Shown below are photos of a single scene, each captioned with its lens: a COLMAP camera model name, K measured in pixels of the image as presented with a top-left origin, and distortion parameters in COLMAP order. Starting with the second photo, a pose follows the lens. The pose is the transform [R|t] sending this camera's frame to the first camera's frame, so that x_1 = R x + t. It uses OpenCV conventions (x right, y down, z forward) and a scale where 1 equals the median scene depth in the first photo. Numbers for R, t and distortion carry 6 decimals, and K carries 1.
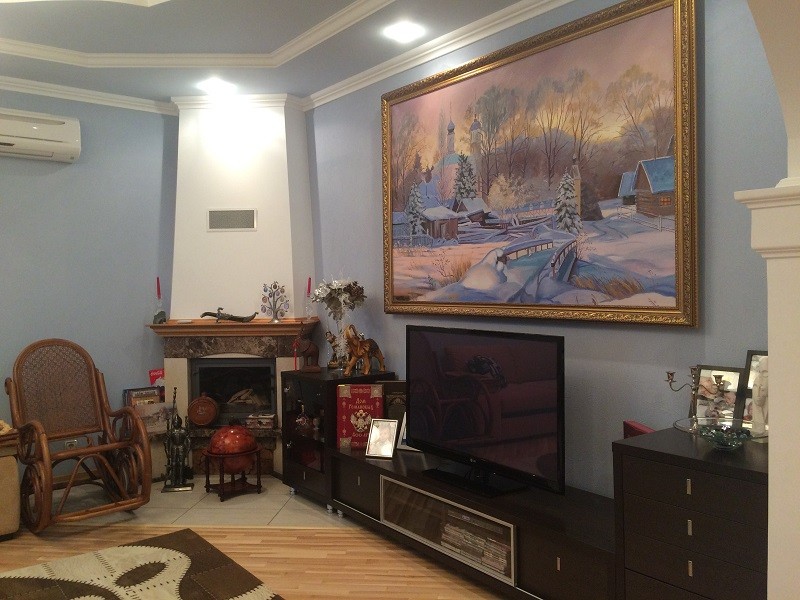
lens RADIAL K [[672.3, 0, 400.9], [0, 672.3, 299.2], [0, 0, 1]] dist [0.011839, -0.015921]
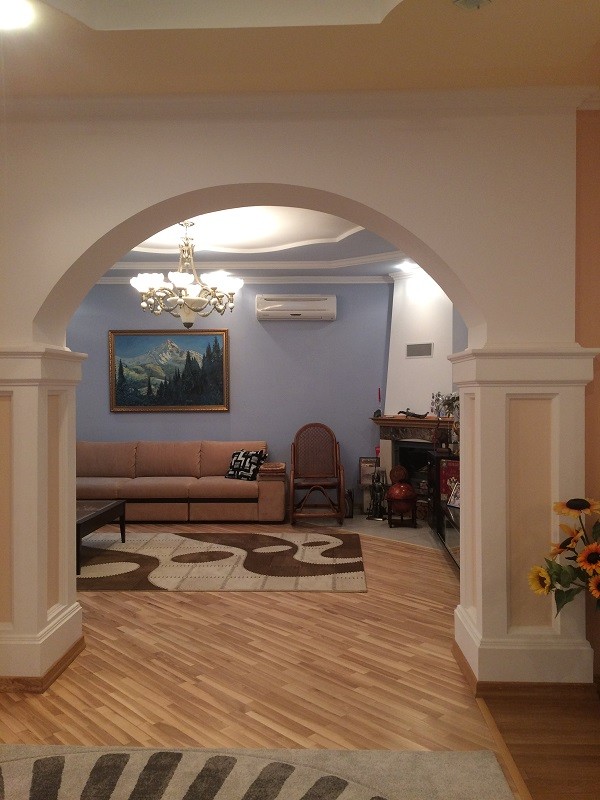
lens RADIAL K [[672.3, 0, 299.5], [0, 672.3, 398.9], [0, 0, 1]] dist [0.011839, -0.015921]
pose [[0.743243, 0.020824, -0.668697, 0.574784], [-0.025143, 0.999679, 0.003184, -0.007620], [0.668548, 0.014447, 0.743528, -0.309751]]
